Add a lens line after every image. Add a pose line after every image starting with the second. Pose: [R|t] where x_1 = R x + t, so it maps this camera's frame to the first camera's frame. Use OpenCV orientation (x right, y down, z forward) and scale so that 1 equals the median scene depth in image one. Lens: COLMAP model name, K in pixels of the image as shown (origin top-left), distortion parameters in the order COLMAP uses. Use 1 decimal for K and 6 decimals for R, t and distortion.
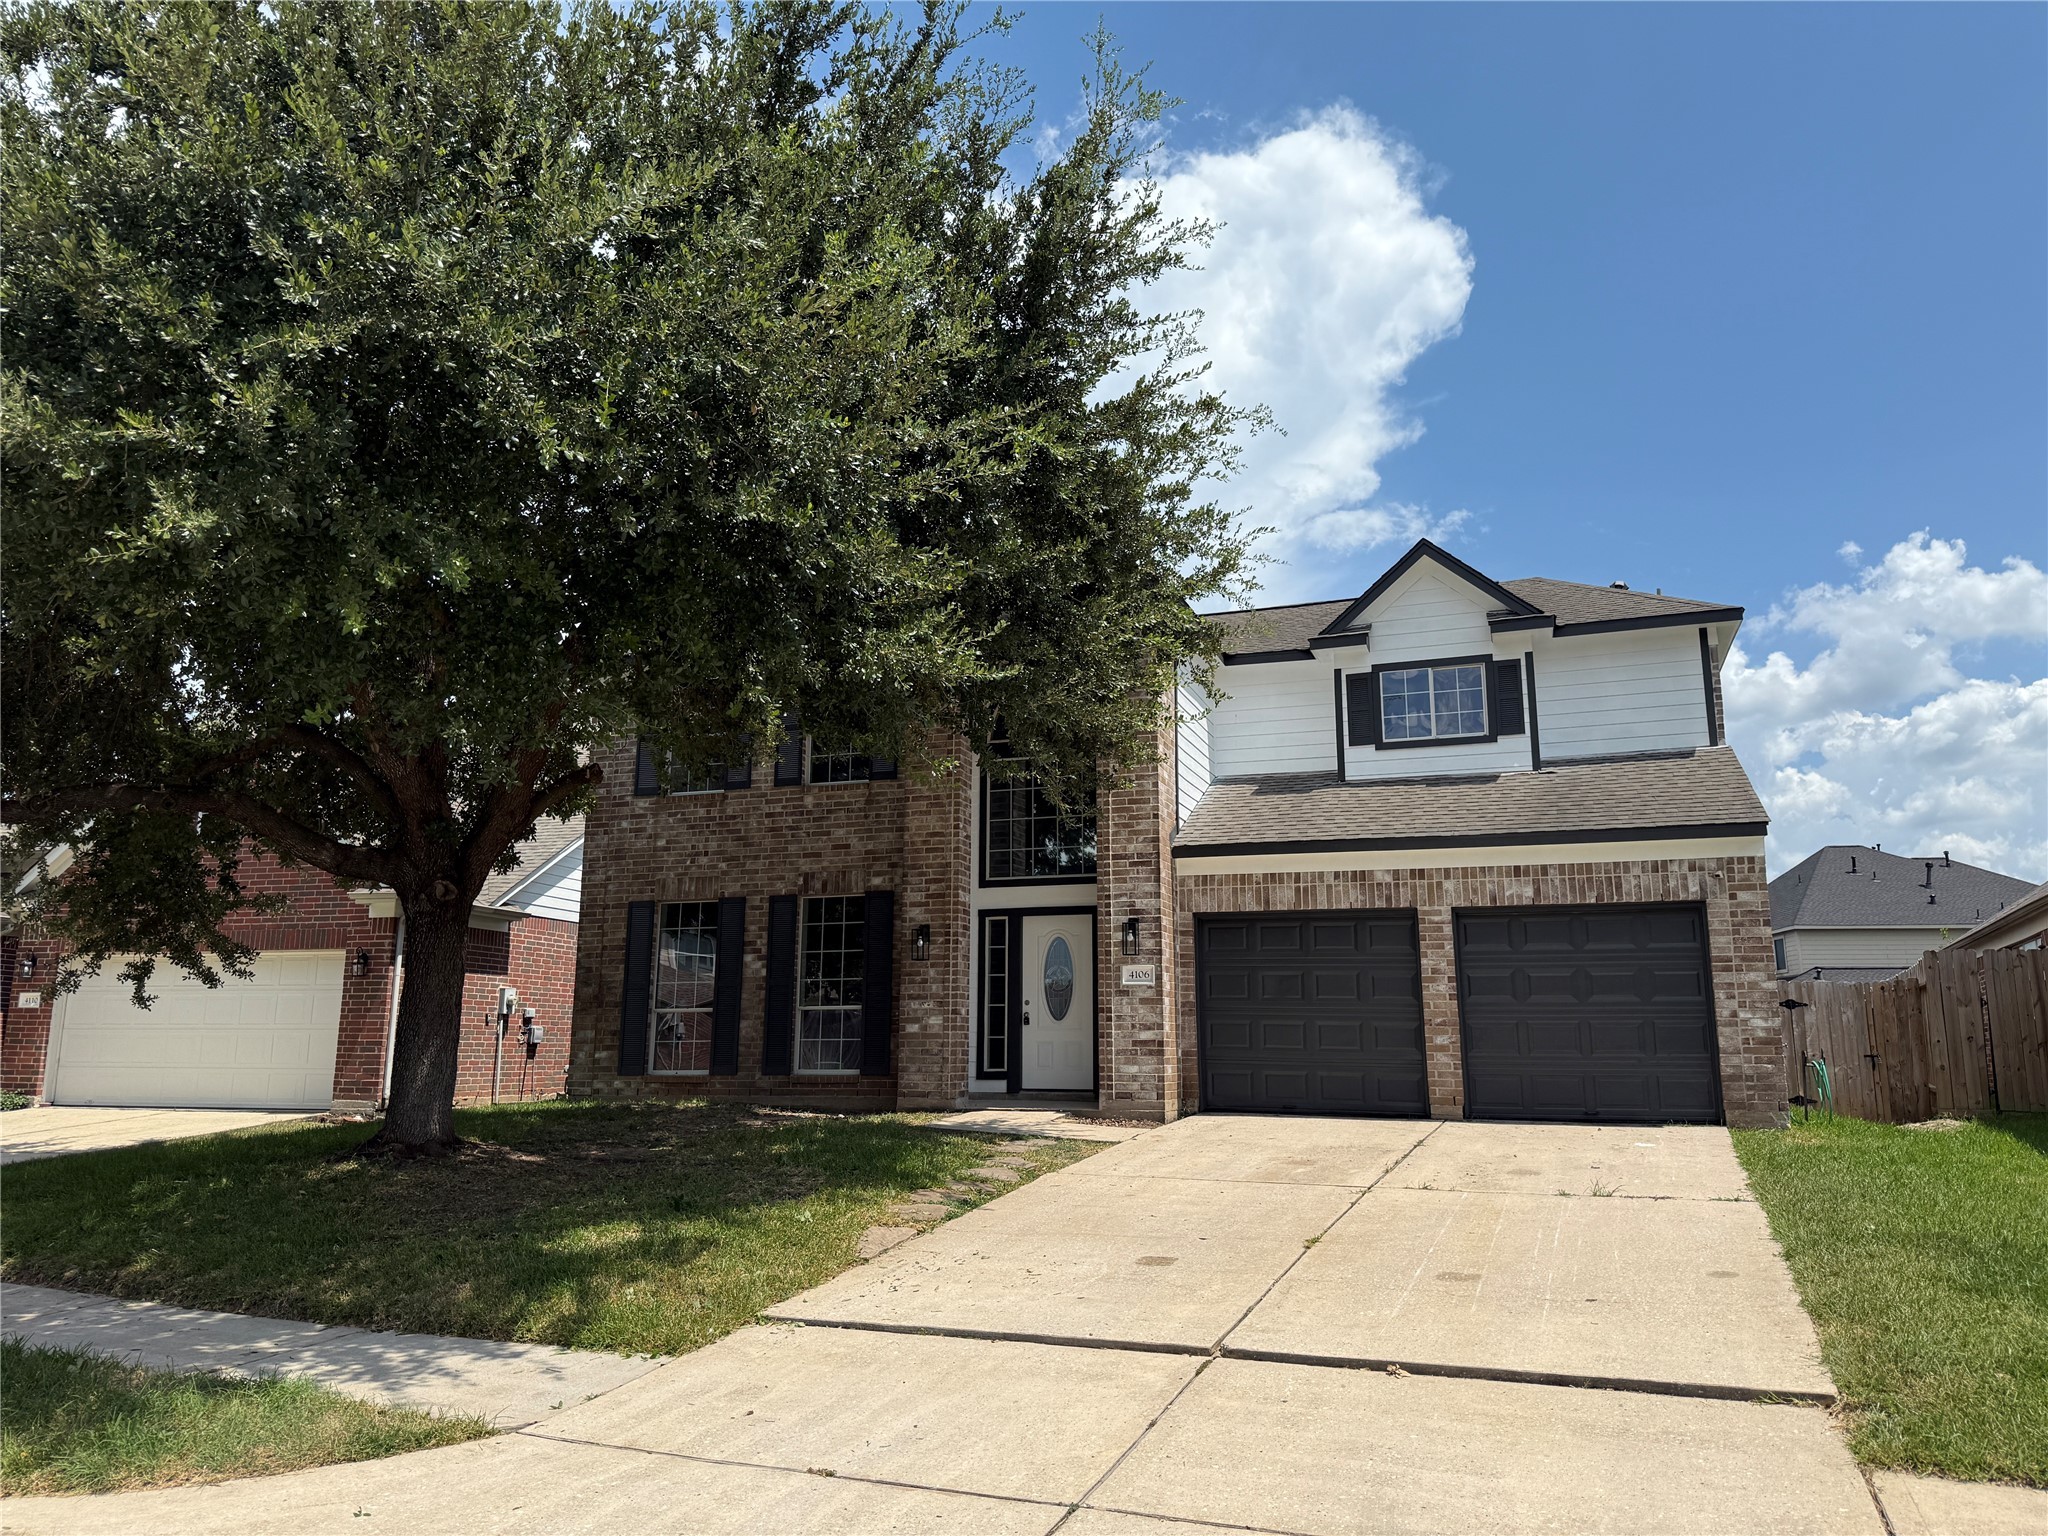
lens RADIAL K [[1443.0, 0, 993.3], [0, 1443.0, 771.5], [0, 0, 1]] dist [0.185431, -0.341794]
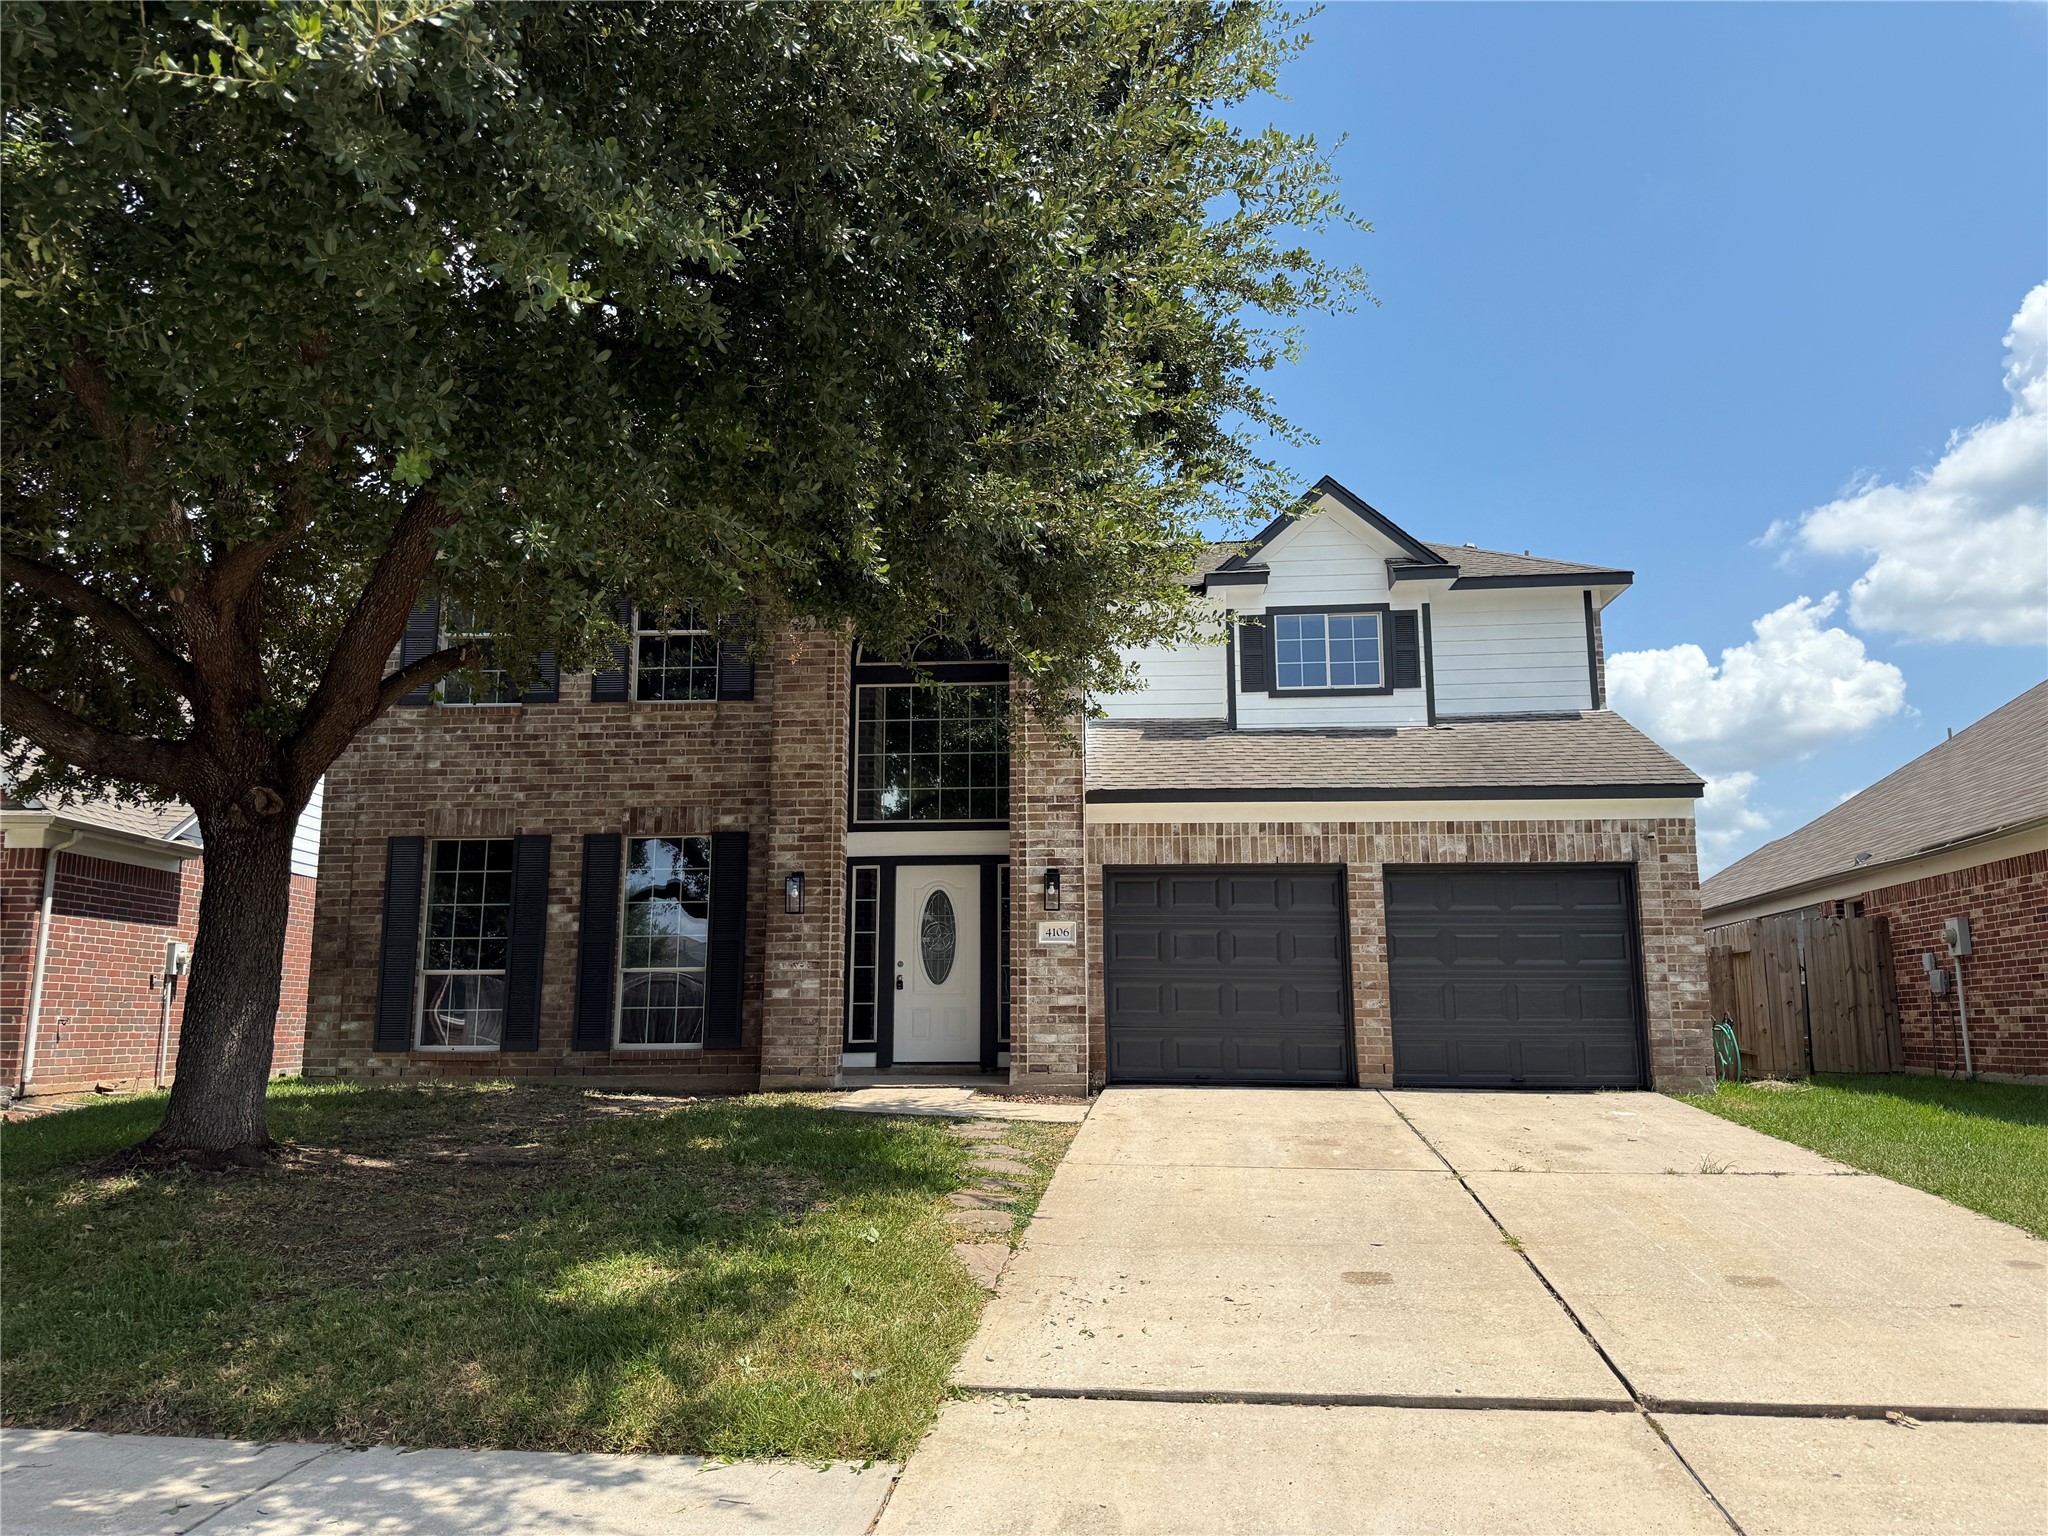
lens RADIAL K [[1443.1, 0, 987.8], [0, 1443.1, 776.2], [0, 0, 1]] dist [0.145921, -0.211537]
pose [[0.961298, 0.041476, 0.272370, -0.170605], [-0.048087, 0.998687, 0.017641, 0.029108], [-0.271281, -0.030055, 0.962031, 0.154240]]
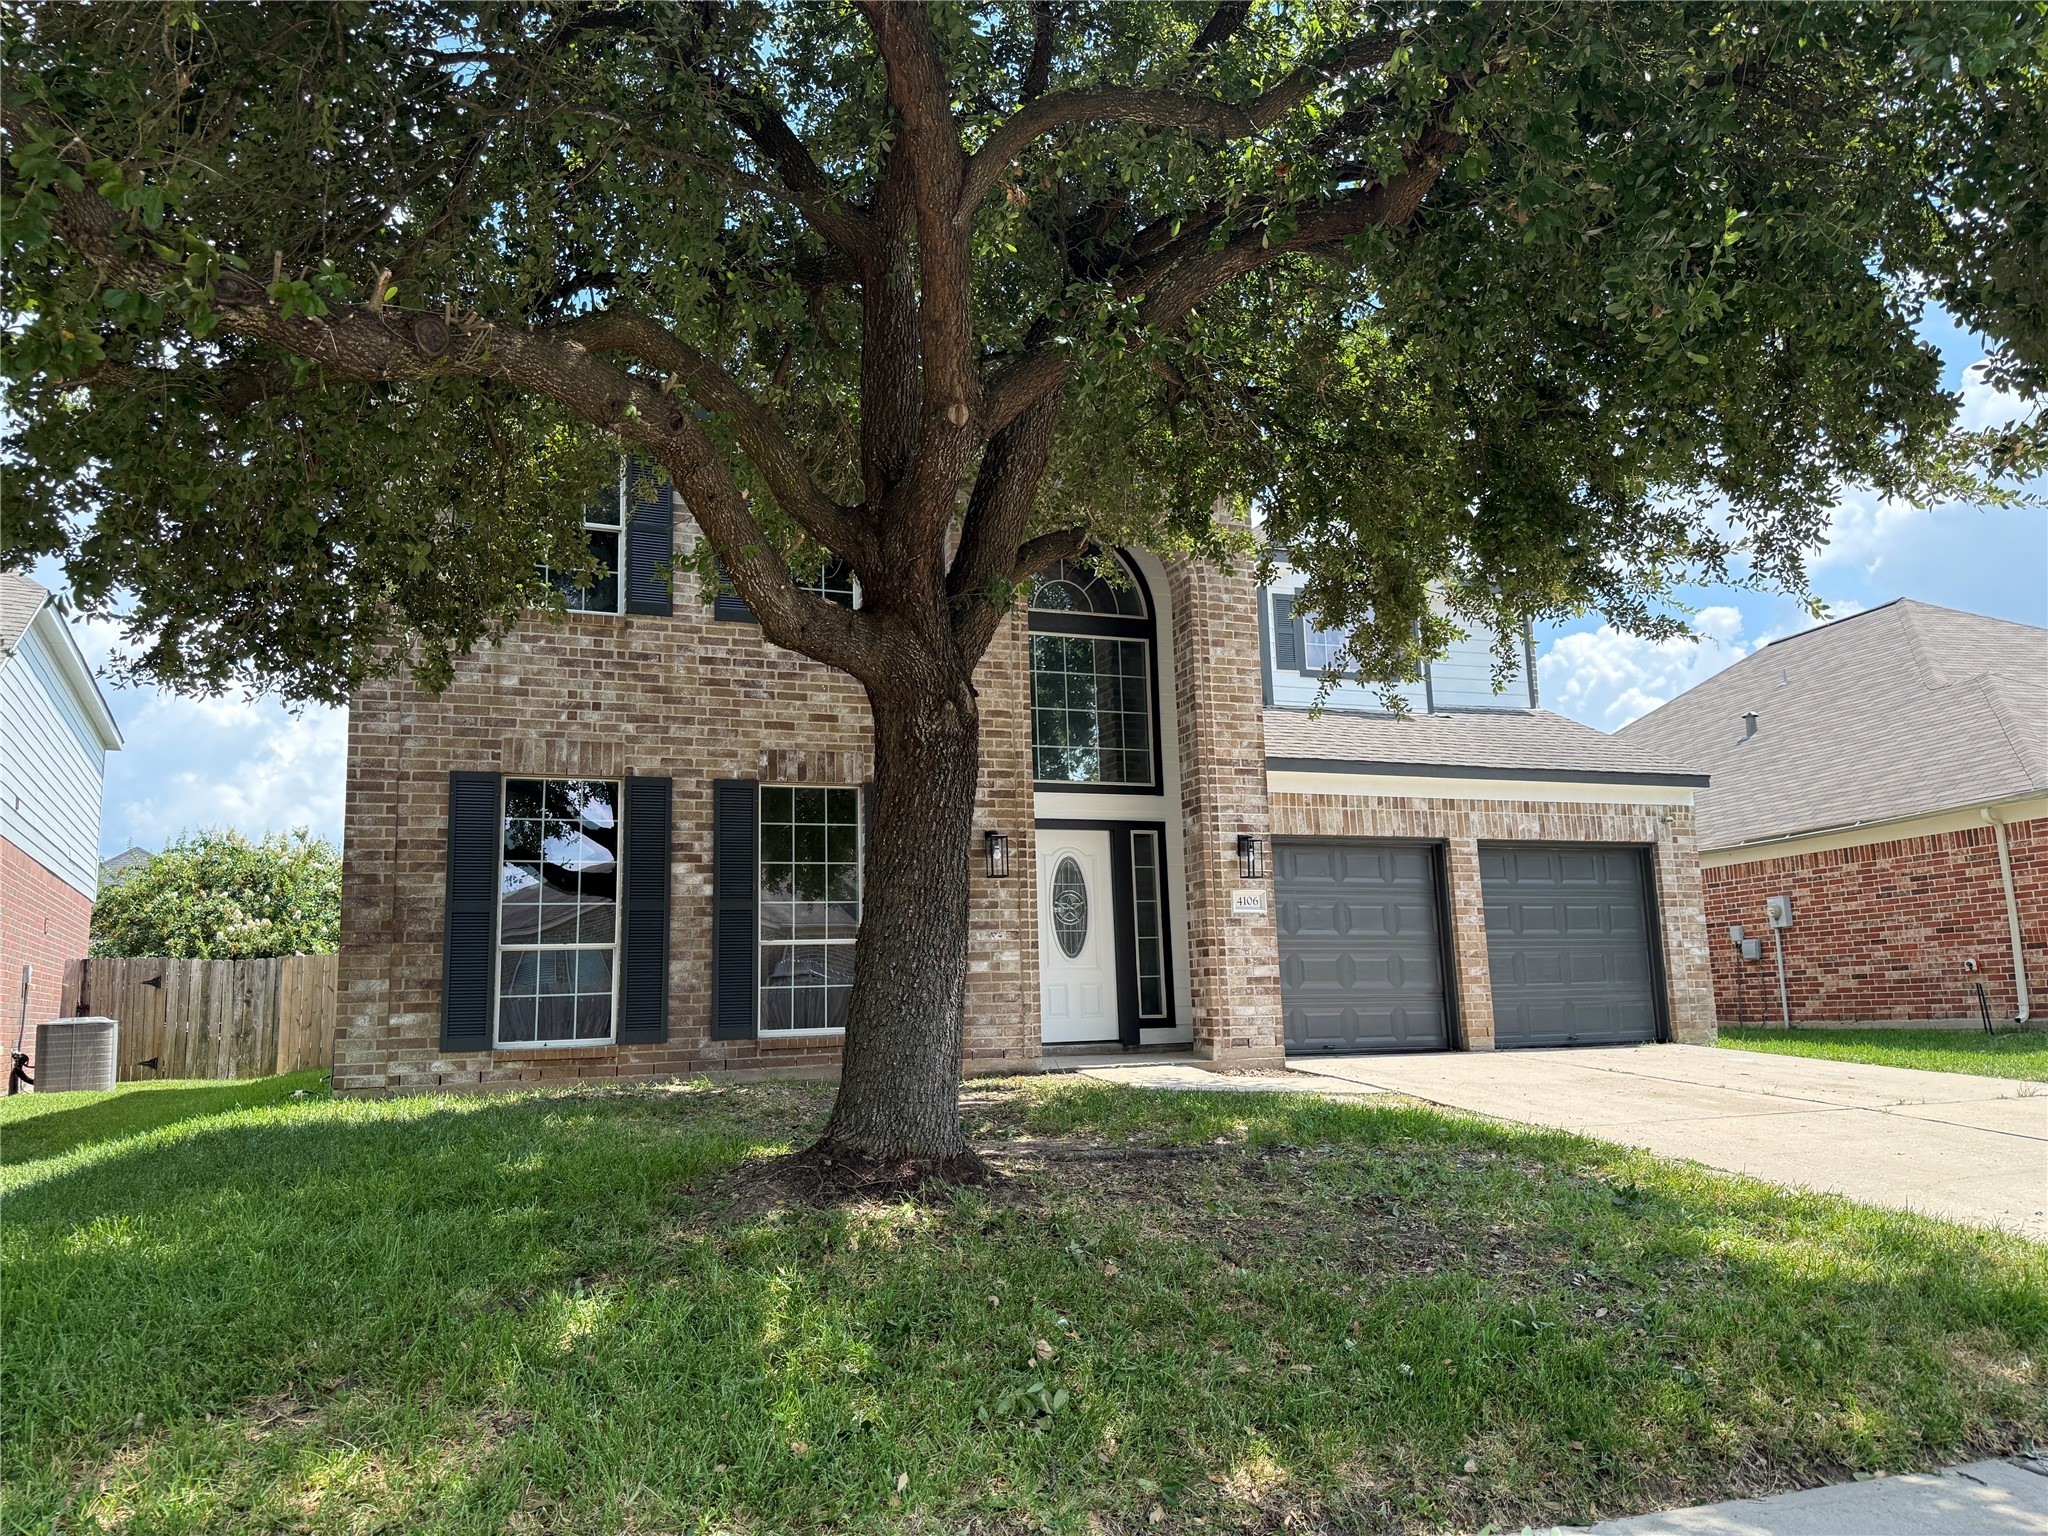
lens RADIAL K [[1443.0, 0, 993.3], [0, 1443.0, 771.5], [0, 0, 1]] dist [0.185431, -0.341794]
pose [[0.742446, 0.082553, 0.664800, -0.540015], [-0.096344, 0.995220, -0.015987, 0.085570], [-0.662942, -0.052180, 0.746850, 0.431925]]
